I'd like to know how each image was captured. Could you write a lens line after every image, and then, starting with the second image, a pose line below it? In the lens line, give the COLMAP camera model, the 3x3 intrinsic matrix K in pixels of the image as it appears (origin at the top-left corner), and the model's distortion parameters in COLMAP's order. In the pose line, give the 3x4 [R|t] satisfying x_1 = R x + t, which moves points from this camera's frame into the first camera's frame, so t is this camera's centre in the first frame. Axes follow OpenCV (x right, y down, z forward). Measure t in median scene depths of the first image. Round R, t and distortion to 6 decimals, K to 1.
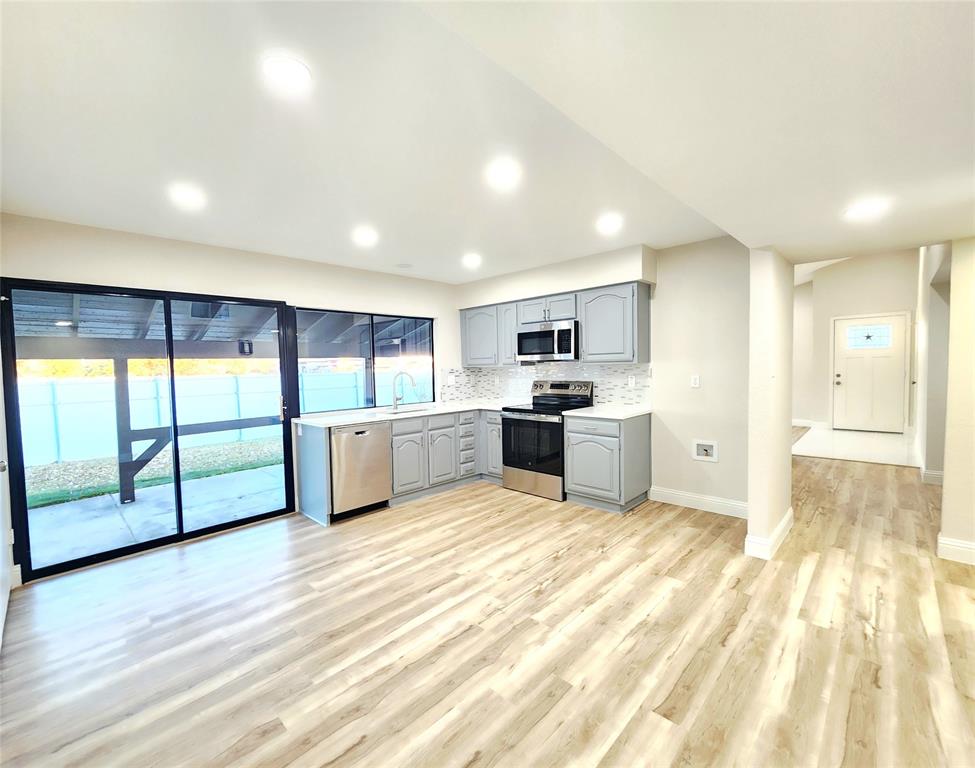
lens RADIAL K [[423.6, 0, 465.8], [0, 423.6, 384.9], [0, 0, 1]] dist [-0.000727, 0.000794]
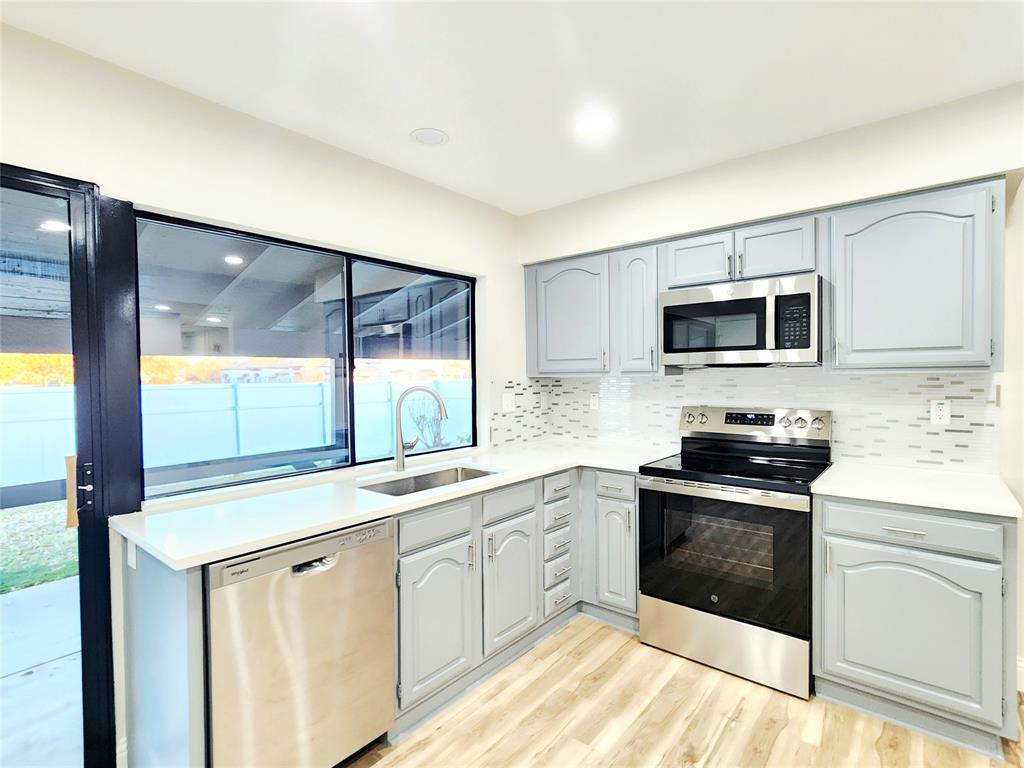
lens RADIAL K [[505.5, 0, 516.1], [0, 505.5, 384.5], [0, 0, 1]] dist [-0.001634, 0.002105]
pose [[0.994375, 0.009697, 0.105473, -0.117534], [-0.006805, 0.999592, -0.027754, -0.020829], [-0.105699, 0.026880, 0.994035, 0.527930]]
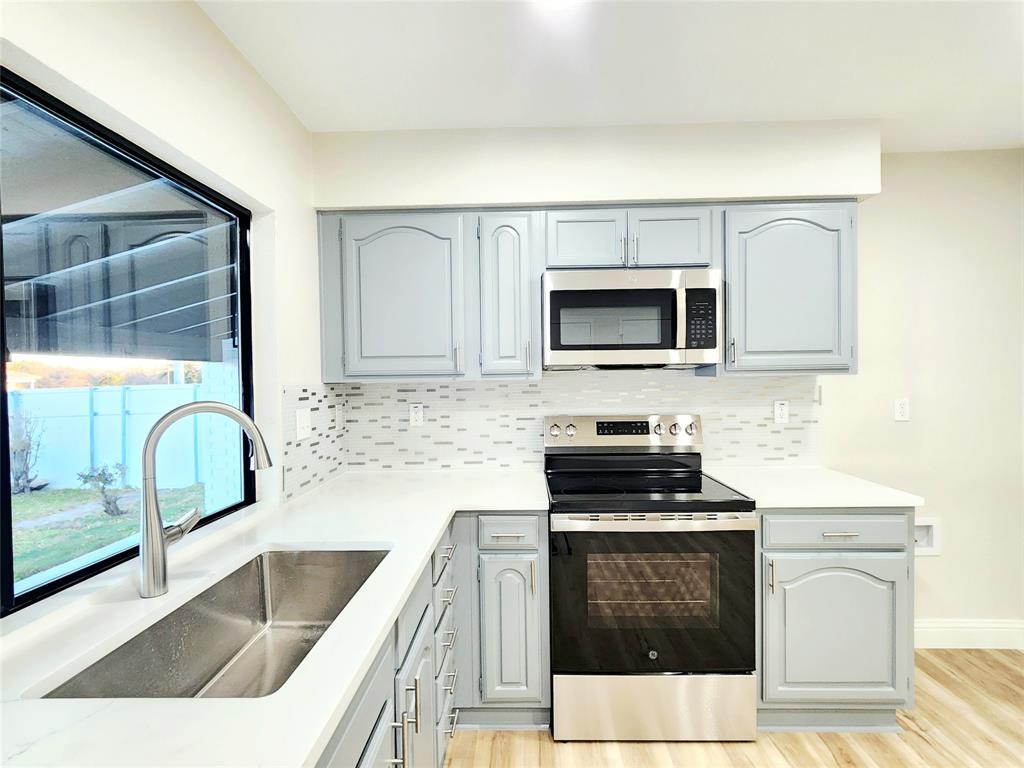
lens RADIAL K [[505.5, 0, 515.5], [0, 505.5, 384.4], [0, 0, 1]] dist [-0.001634, 0.002105]
pose [[0.720327, 0.003014, 0.693629, -0.239006], [0.027800, 0.999062, -0.033211, -0.030434], [-0.693078, 0.043206, 0.719567, 0.815962]]
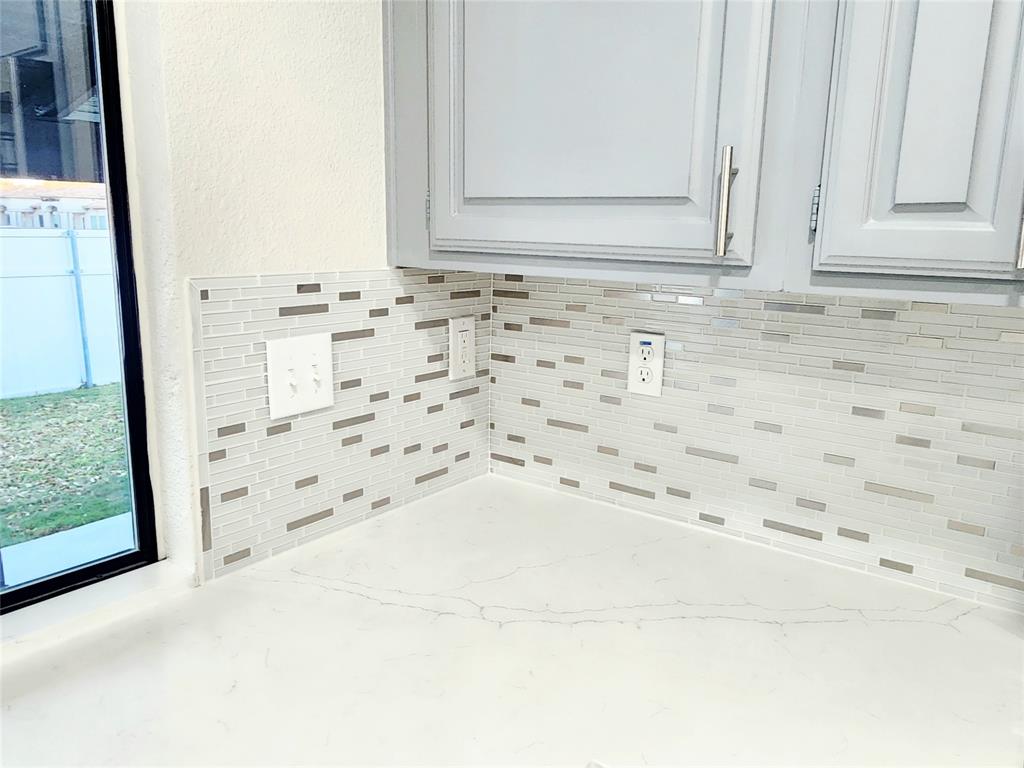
lens RADIAL K [[771.3, 0, 504.0], [0, 771.3, 383.4], [0, 0, 1]] dist [0.010662, 0.000062]
pose [[0.989520, 0.012433, 0.143859, -0.011025], [-0.035285, 0.986903, 0.157410, -0.059782], [-0.140018, -0.160837, 0.976999, 1.019162]]
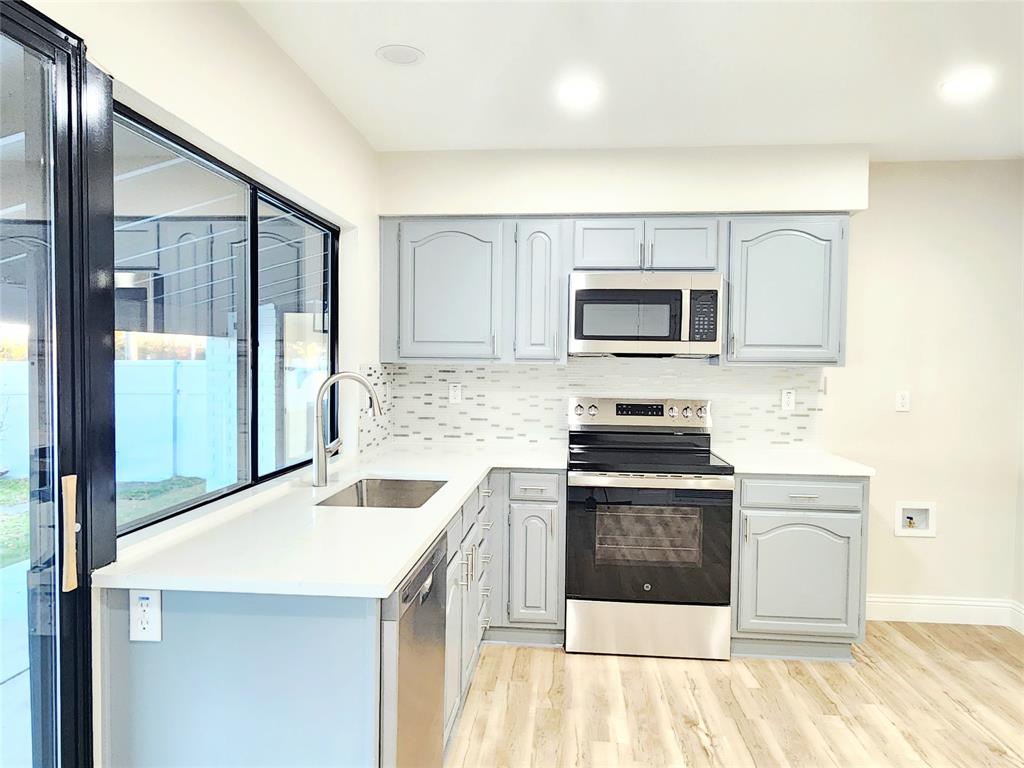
lens RADIAL K [[721.9, 0, 504.1], [0, 721.9, 383.2], [0, 0, 1]] dist [-0.001102, 0.001591]
pose [[0.767195, 0.012695, 0.641288, -0.476019], [-0.000670, 0.999819, -0.018991, -0.012494], [-0.641414, 0.014141, 0.767065, 0.550309]]
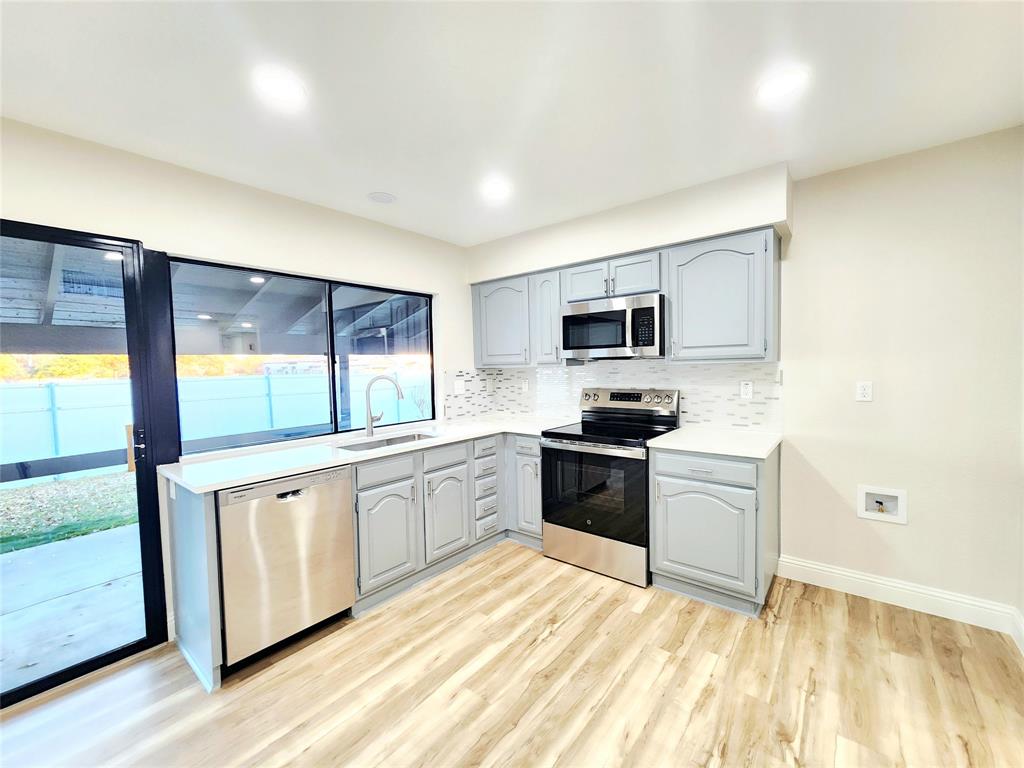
lens RADIAL K [[421.2, 0, 515.4], [0, 421.2, 384.5], [0, 0, 1]] dist [-0.000699, 0.001246]
pose [[0.993544, -0.003931, 0.113380, -0.028645], [0.004167, 0.999990, -0.001839, -0.017869], [-0.113372, 0.002300, 0.993550, 0.418561]]
